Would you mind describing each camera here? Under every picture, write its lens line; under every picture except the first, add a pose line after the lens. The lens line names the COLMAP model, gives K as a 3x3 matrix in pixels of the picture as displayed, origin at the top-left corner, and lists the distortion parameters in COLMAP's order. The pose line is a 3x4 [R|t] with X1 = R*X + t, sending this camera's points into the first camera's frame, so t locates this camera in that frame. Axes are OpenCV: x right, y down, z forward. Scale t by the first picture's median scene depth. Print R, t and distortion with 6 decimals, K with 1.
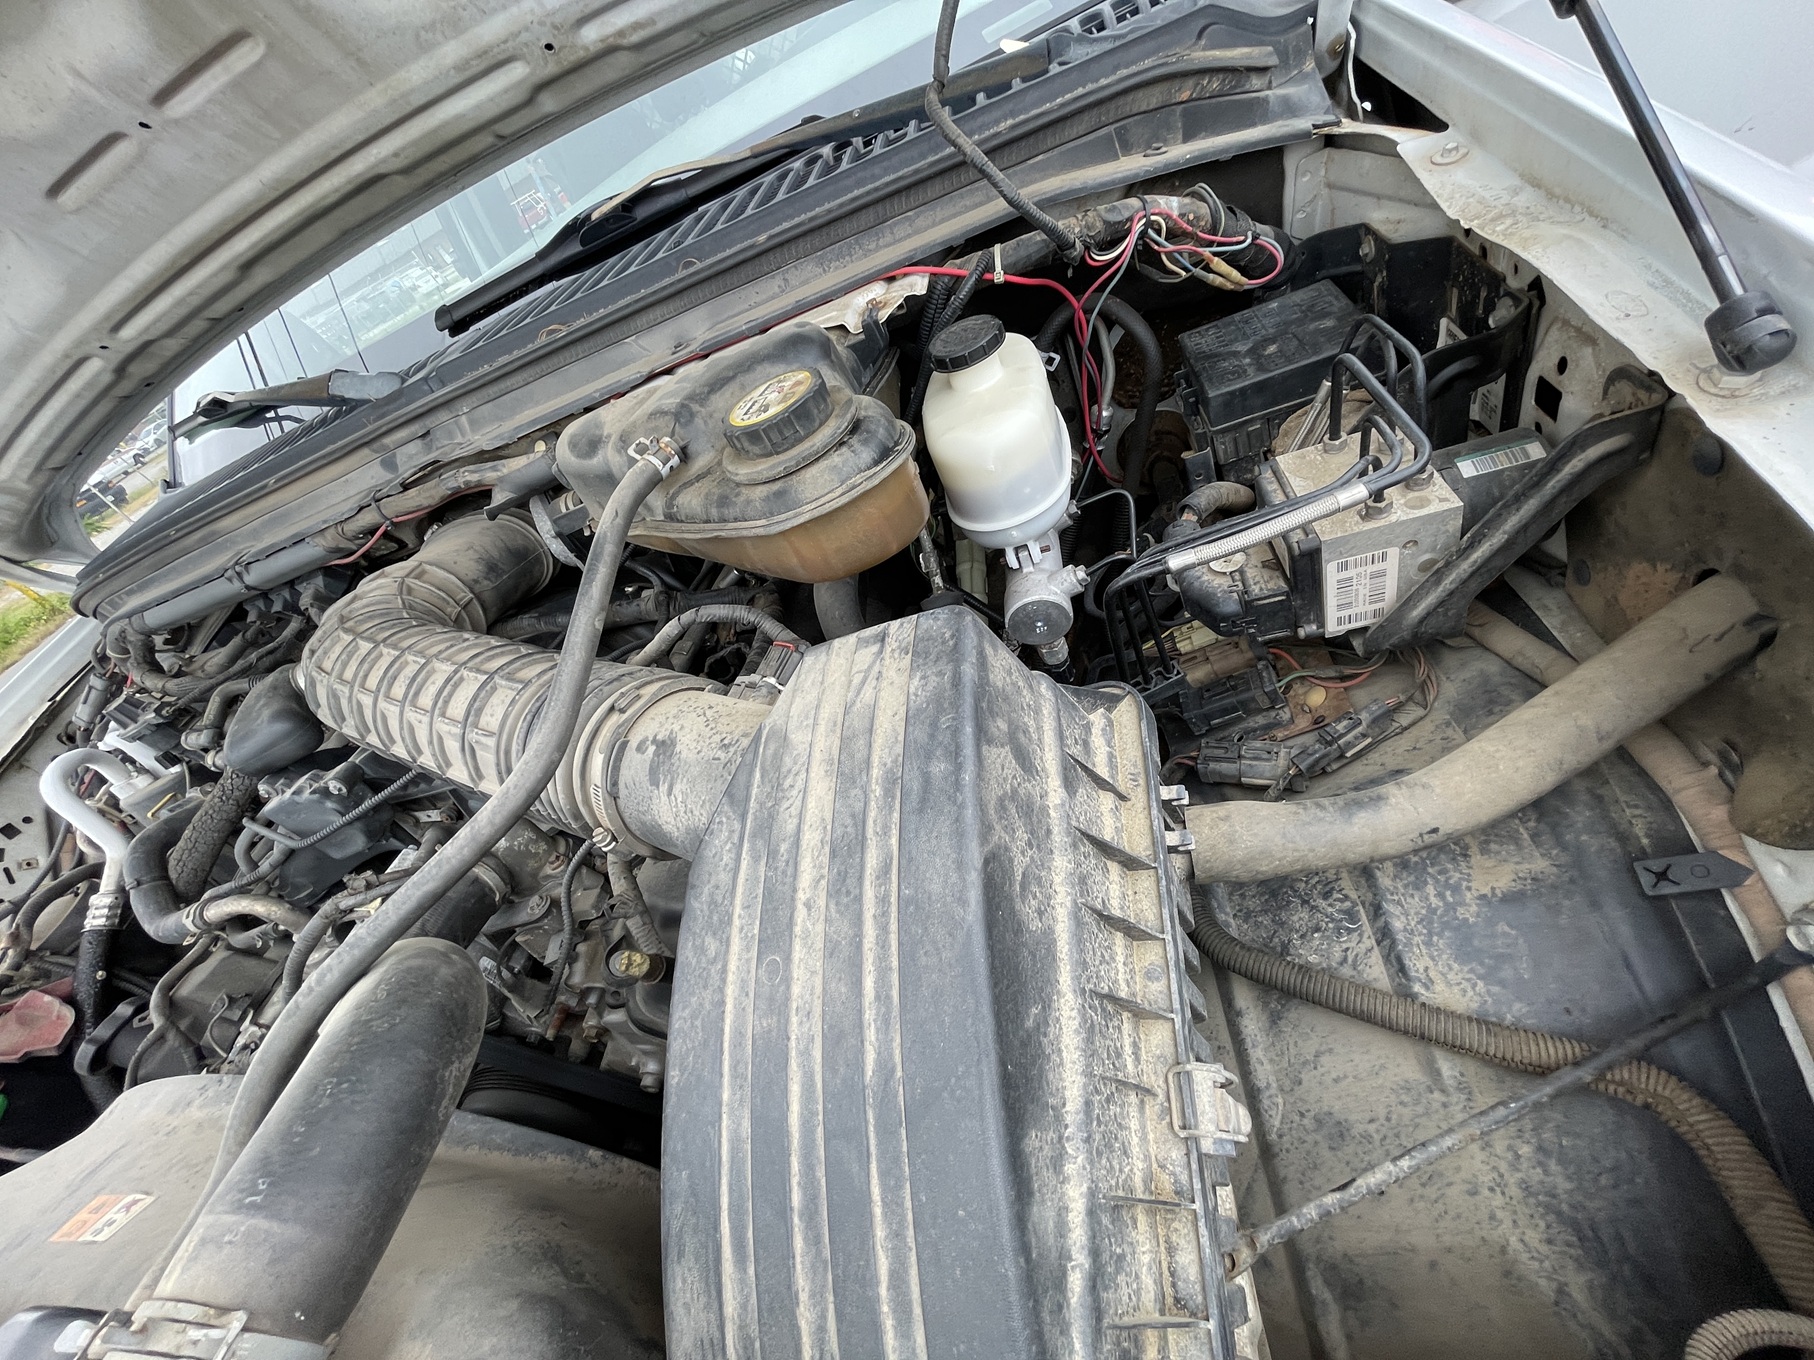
lens RADIAL K [[728.5, 0, 907.0], [0, 728.5, 680.0], [0, 0, 1]] dist [-0.012221, 0.000030]
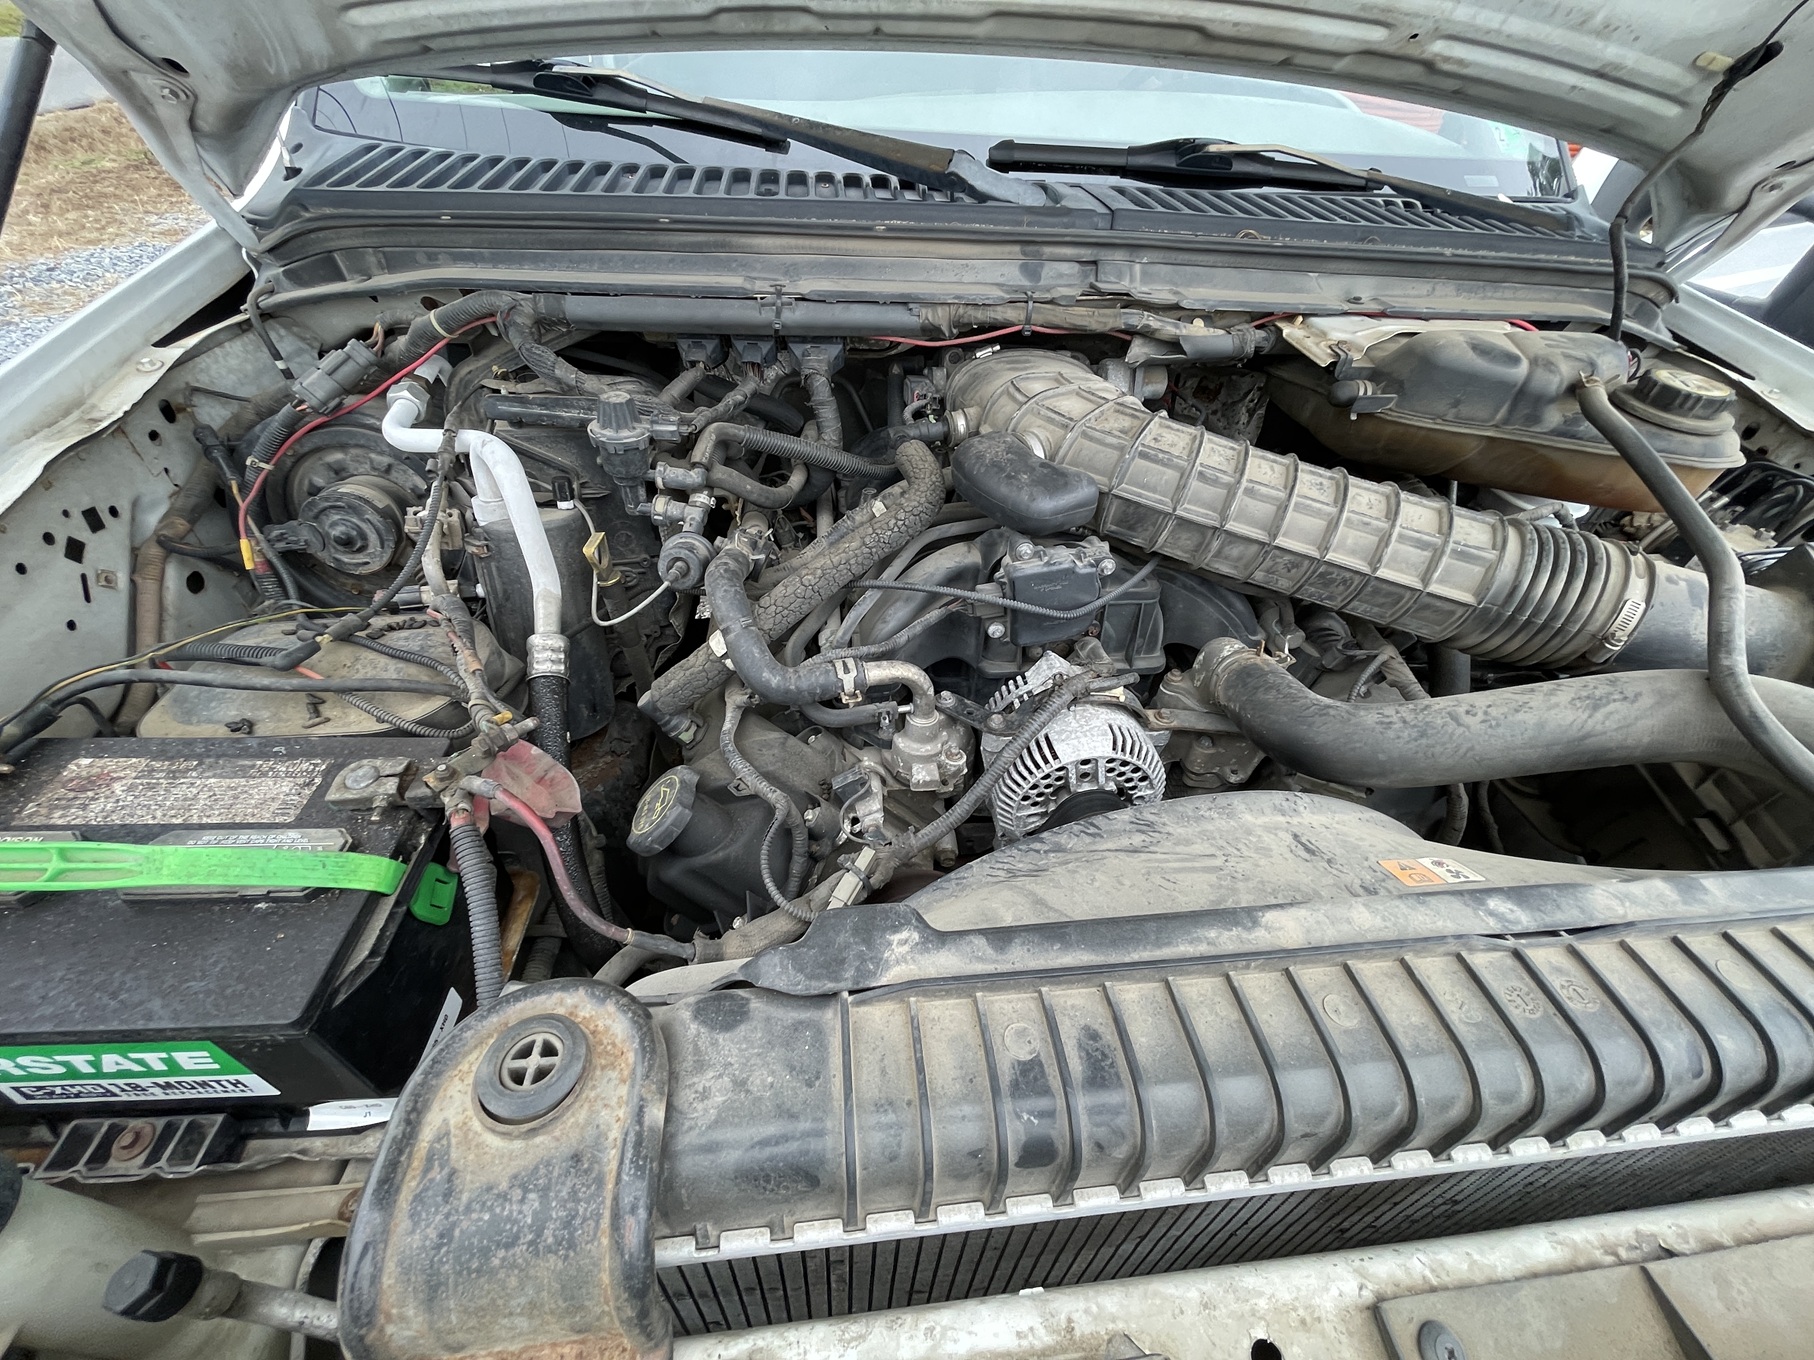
lens RADIAL K [[728.5, 0, 907.0], [0, 728.5, 680.0], [0, 0, 1]] dist [-0.012221, 0.000030]
pose [[0.889473, 0.210805, 0.405461, -1.116091], [-0.194079, 0.977514, -0.082467, 0.347302], [-0.413728, -0.005339, 0.910385, 0.164885]]
